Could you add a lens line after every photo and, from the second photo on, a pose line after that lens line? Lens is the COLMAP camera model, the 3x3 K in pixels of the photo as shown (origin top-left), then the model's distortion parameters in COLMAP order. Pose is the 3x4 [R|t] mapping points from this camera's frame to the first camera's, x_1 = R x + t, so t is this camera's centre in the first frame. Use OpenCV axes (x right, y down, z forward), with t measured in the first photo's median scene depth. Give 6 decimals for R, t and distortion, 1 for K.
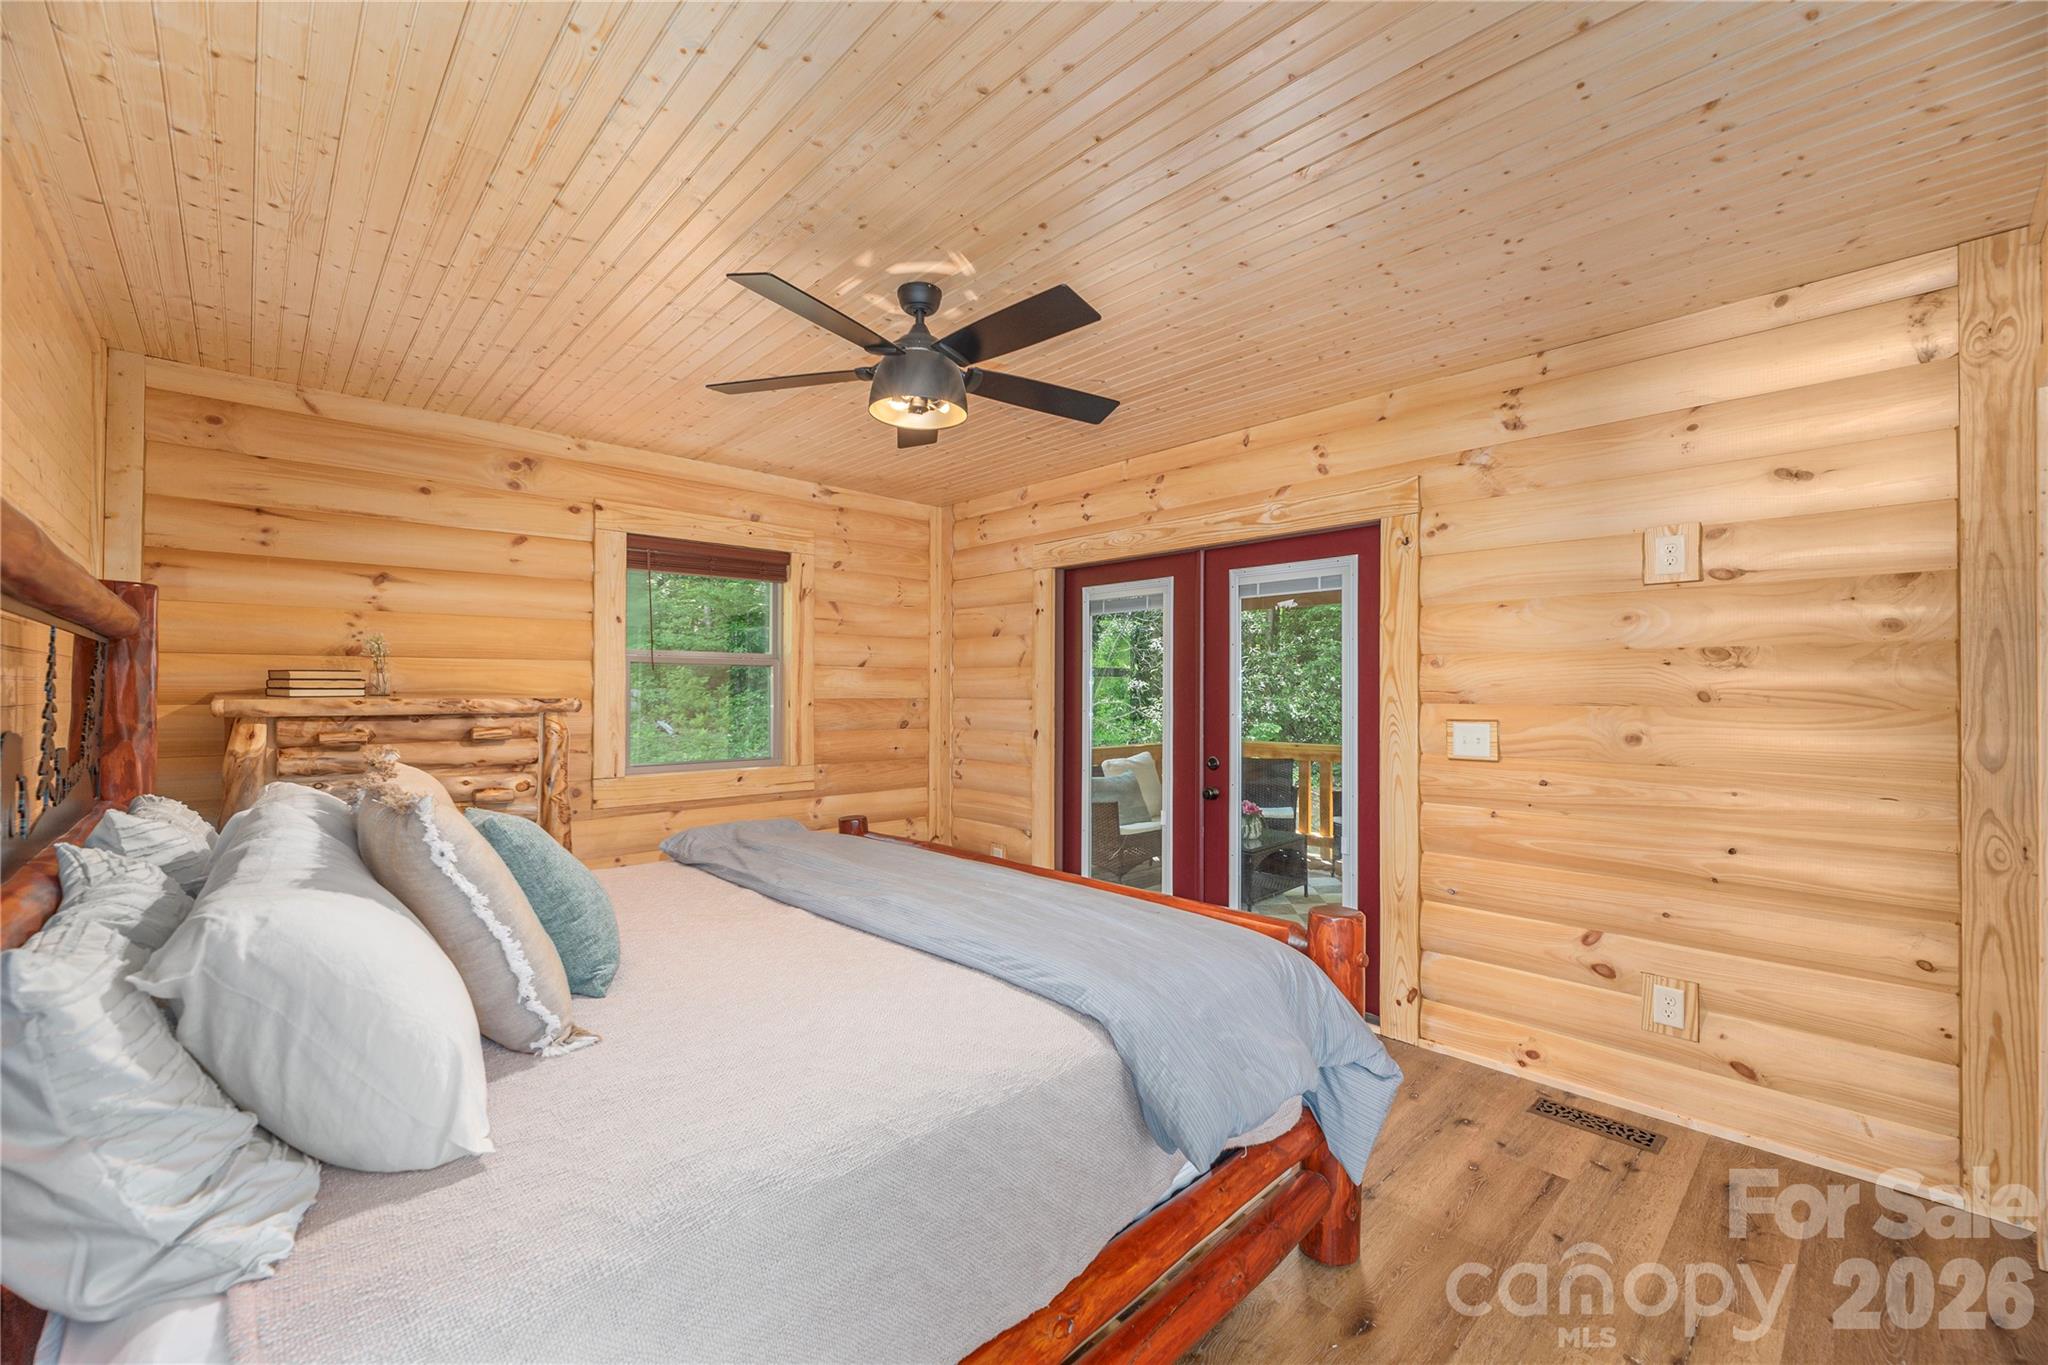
lens RADIAL K [[829.5, 0, 1024.0], [0, 829.5, 682.5], [0, 0, 1]] dist [-0.006530, -0.000059]
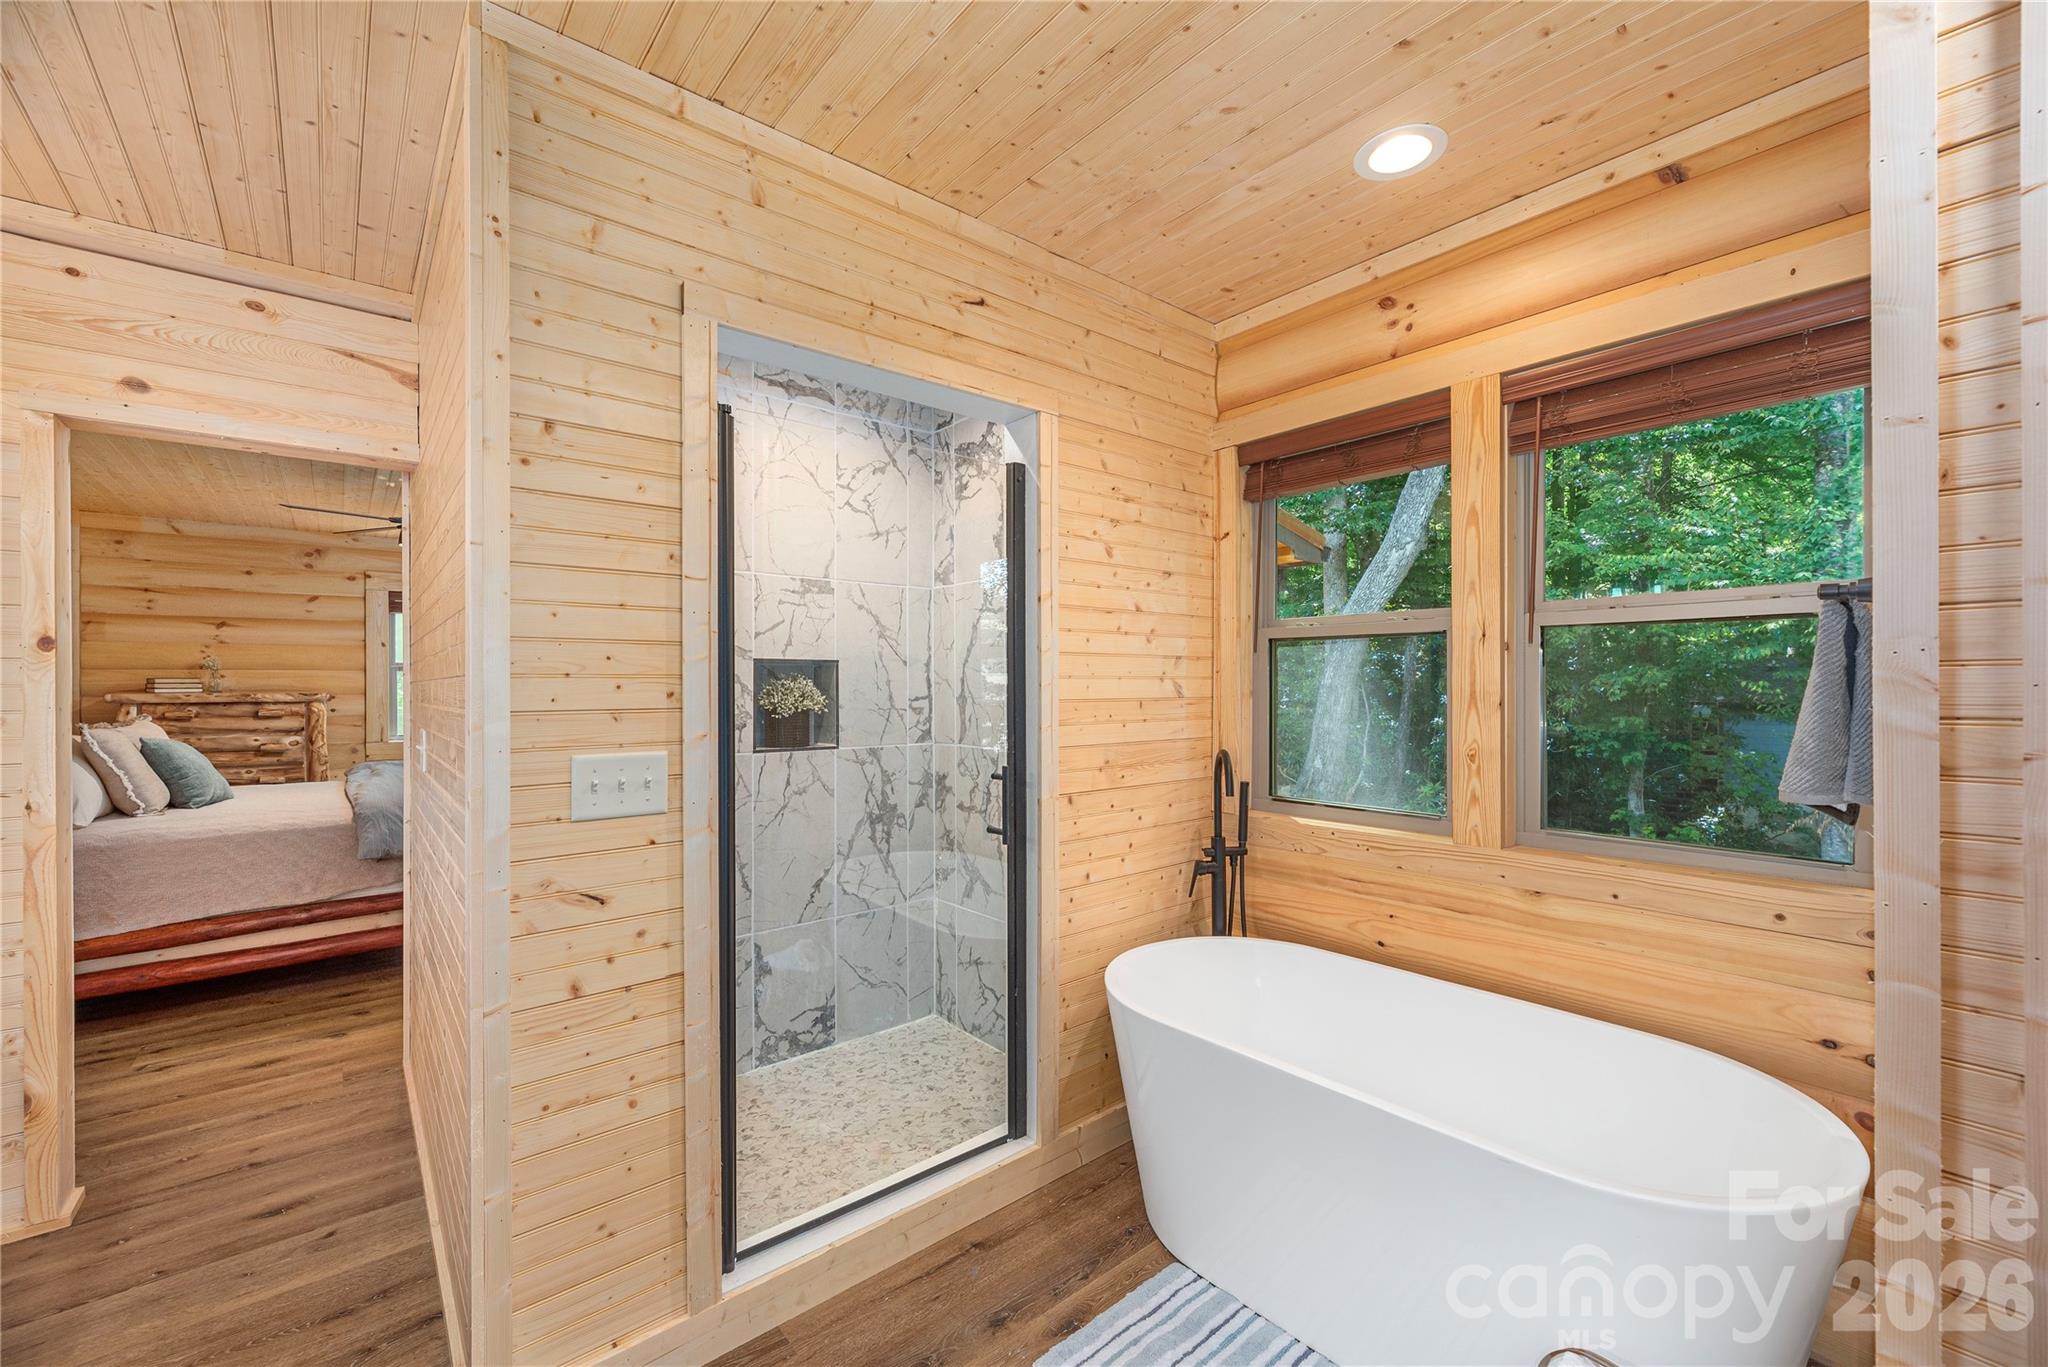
lens RADIAL K [[833.2, 0, 1019.4], [0, 833.2, 688.6], [0, 0, 1]] dist [0.001083, 0.000122]
pose [[0.997478, -0.002108, -0.070952, 1.061818], [0.003002, 0.999917, 0.012504, -0.008493], [0.070920, -0.012686, 0.997401, -0.660981]]
